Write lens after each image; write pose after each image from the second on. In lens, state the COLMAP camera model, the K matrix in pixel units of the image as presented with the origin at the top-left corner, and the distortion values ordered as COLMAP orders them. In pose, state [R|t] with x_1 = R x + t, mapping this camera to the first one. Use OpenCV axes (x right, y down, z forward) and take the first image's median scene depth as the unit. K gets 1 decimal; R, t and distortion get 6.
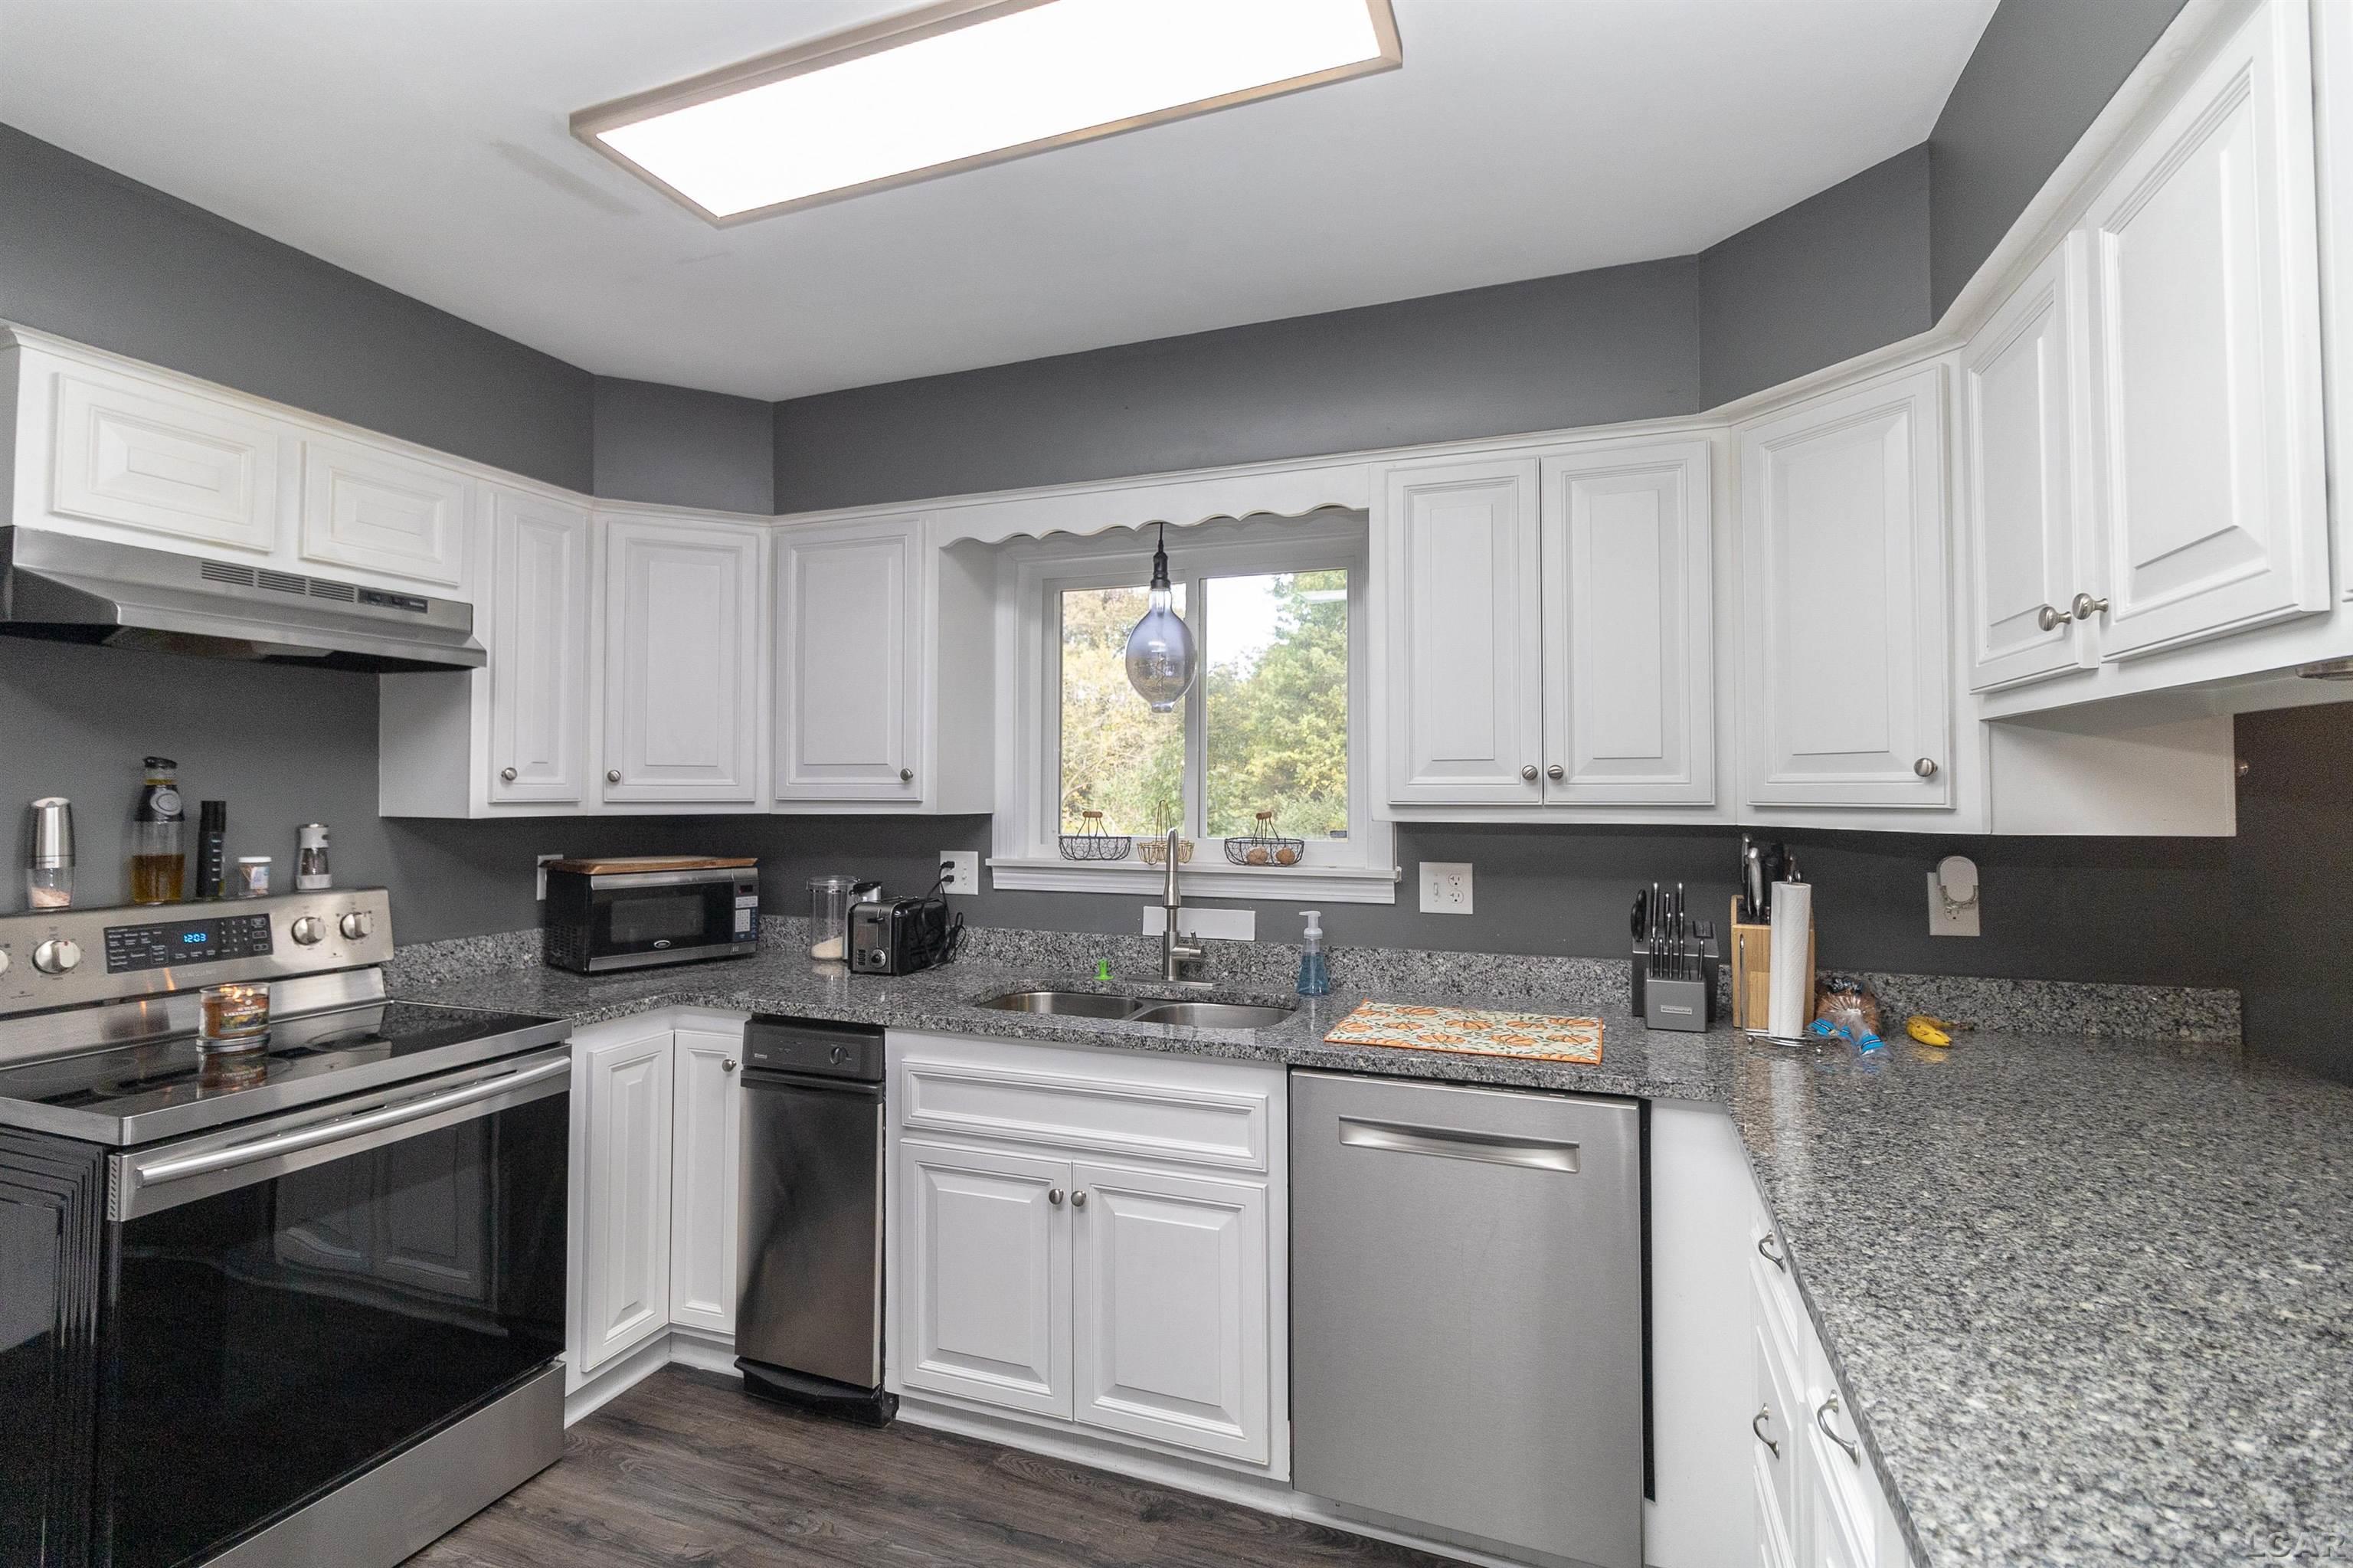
lens RADIAL K [[1078.3, 0, 1263.1], [0, 1078.3, 753.3], [0, 0, 1]] dist [-0.000766, 0.000831]
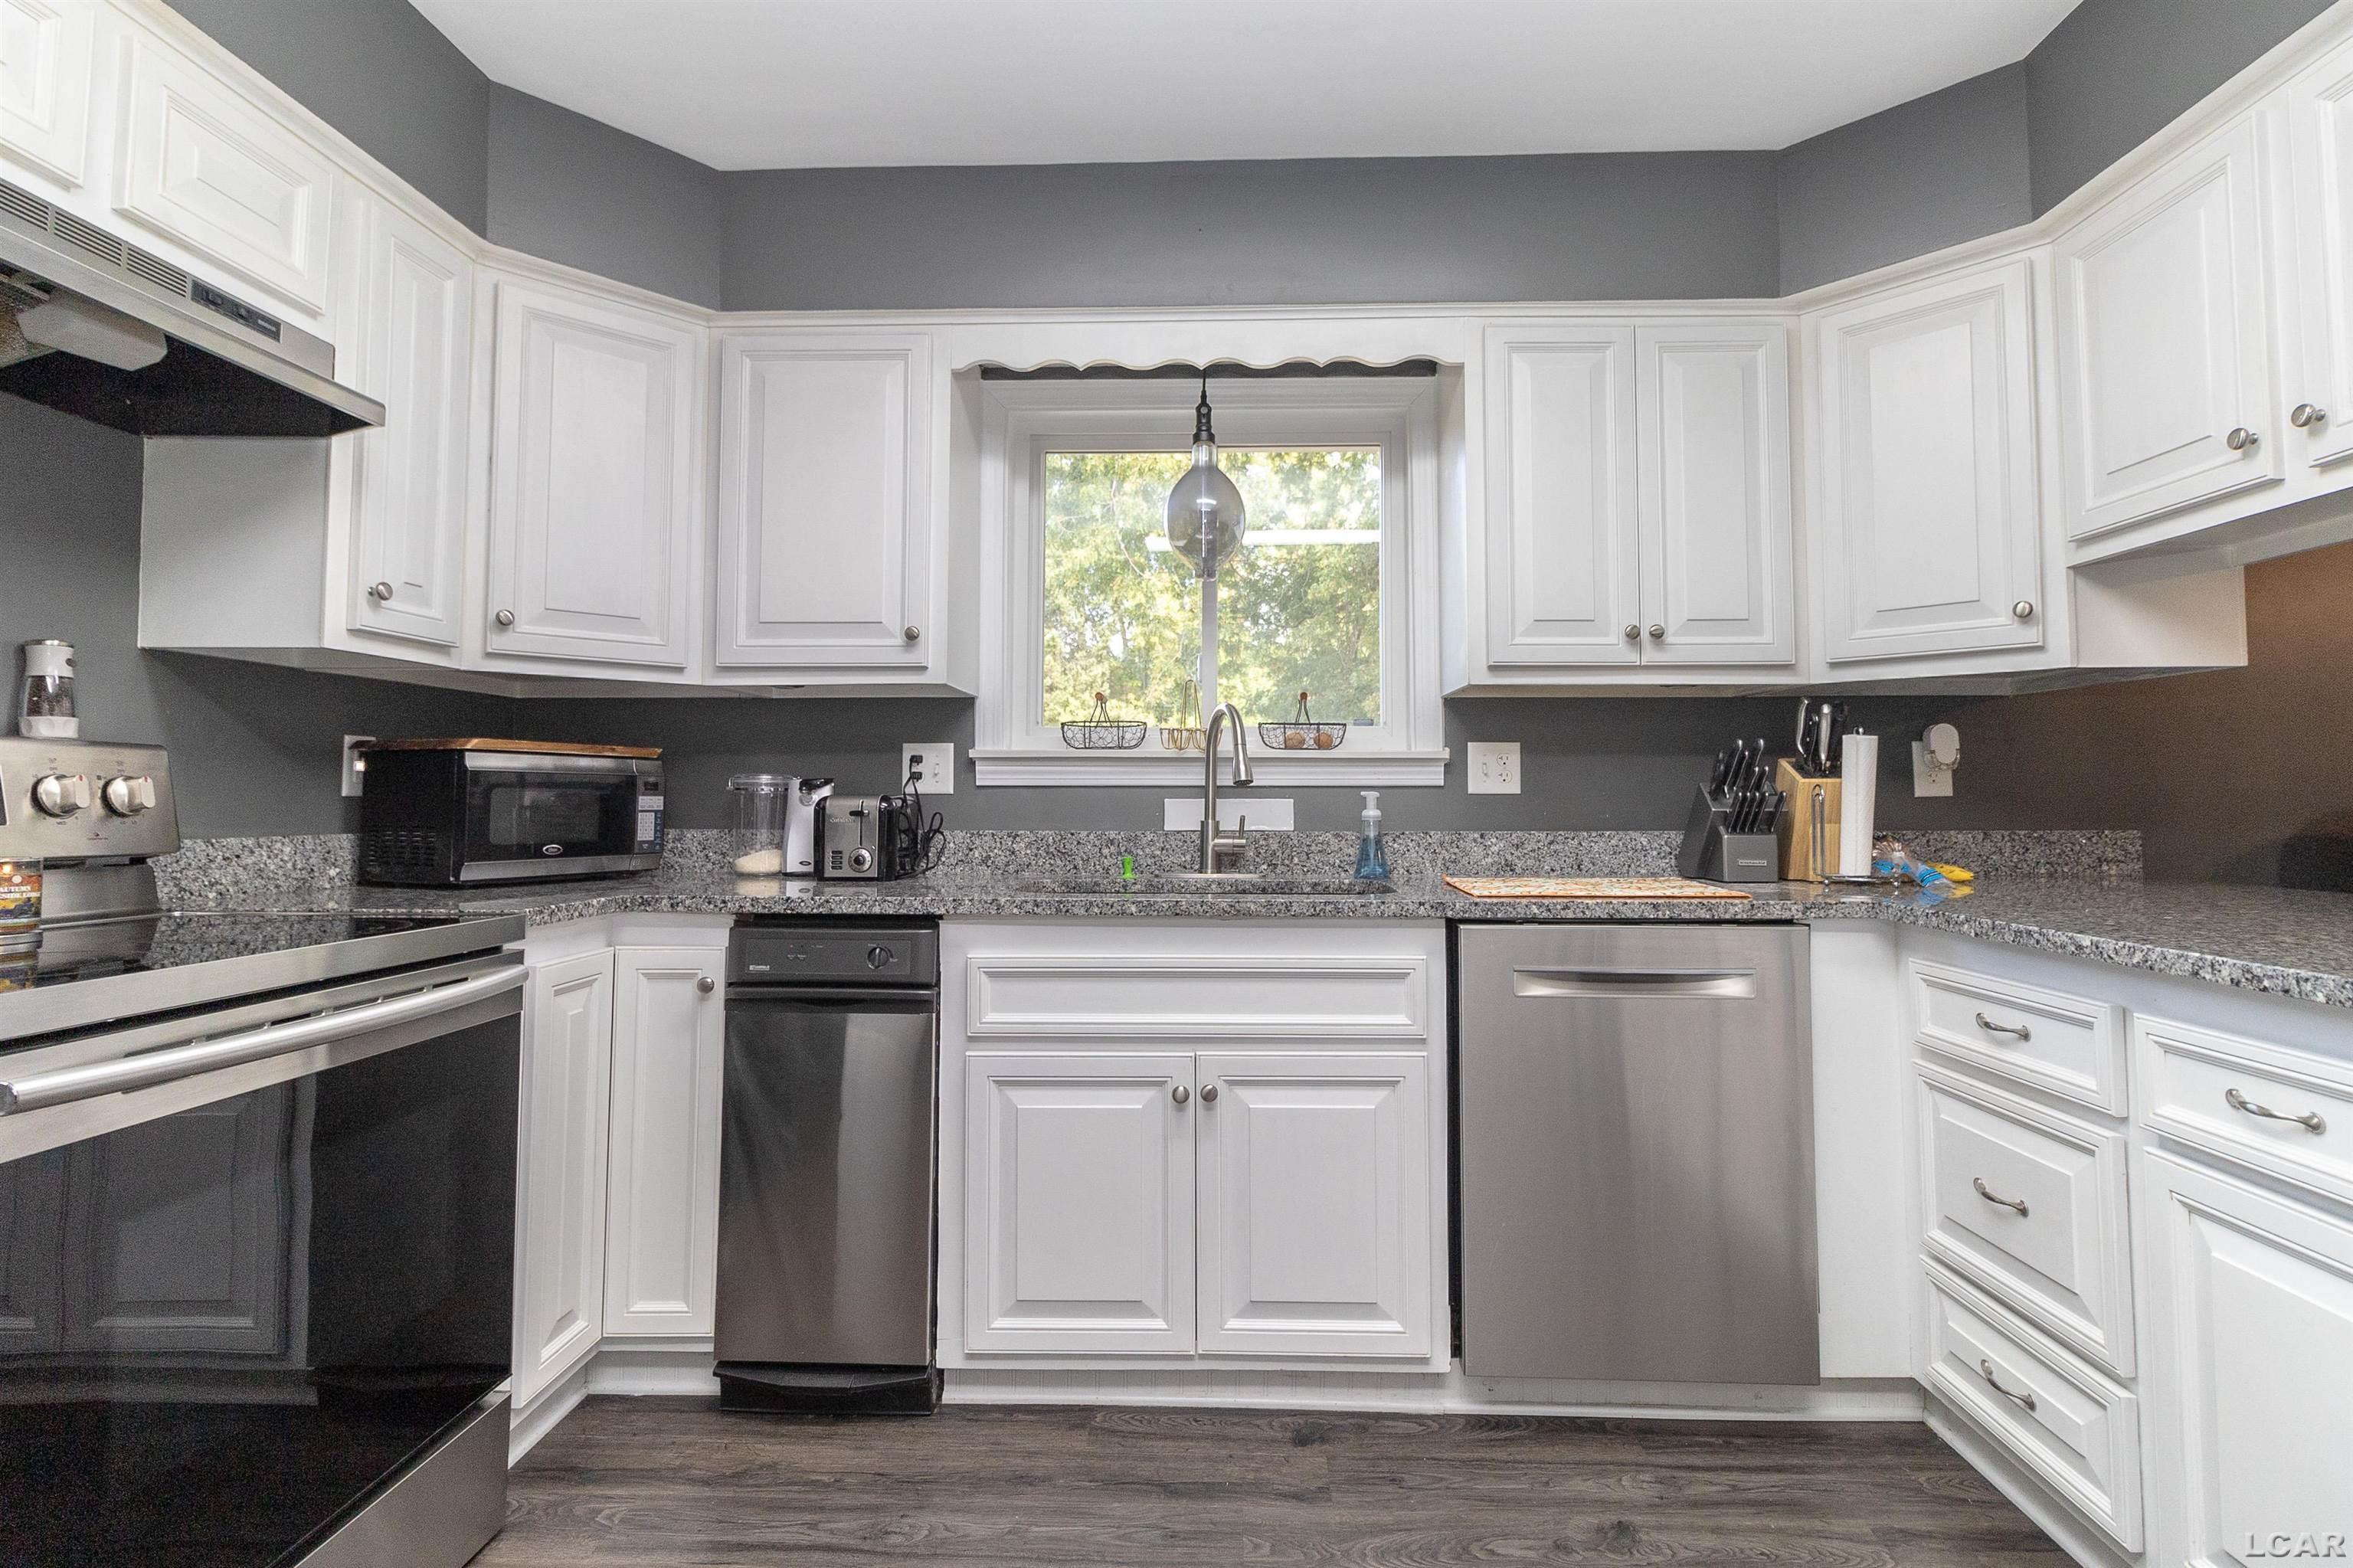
lens RADIAL K [[1078.3, 0, 1184.8], [0, 1078.3, 772.0], [0, 0, 1]] dist [-0.000766, 0.000831]
pose [[0.948998, 0.009545, 0.315139, -0.435563], [-0.002684, 0.999750, -0.022197, 0.160521], [-0.315272, 0.020219, 0.948786, 0.160910]]
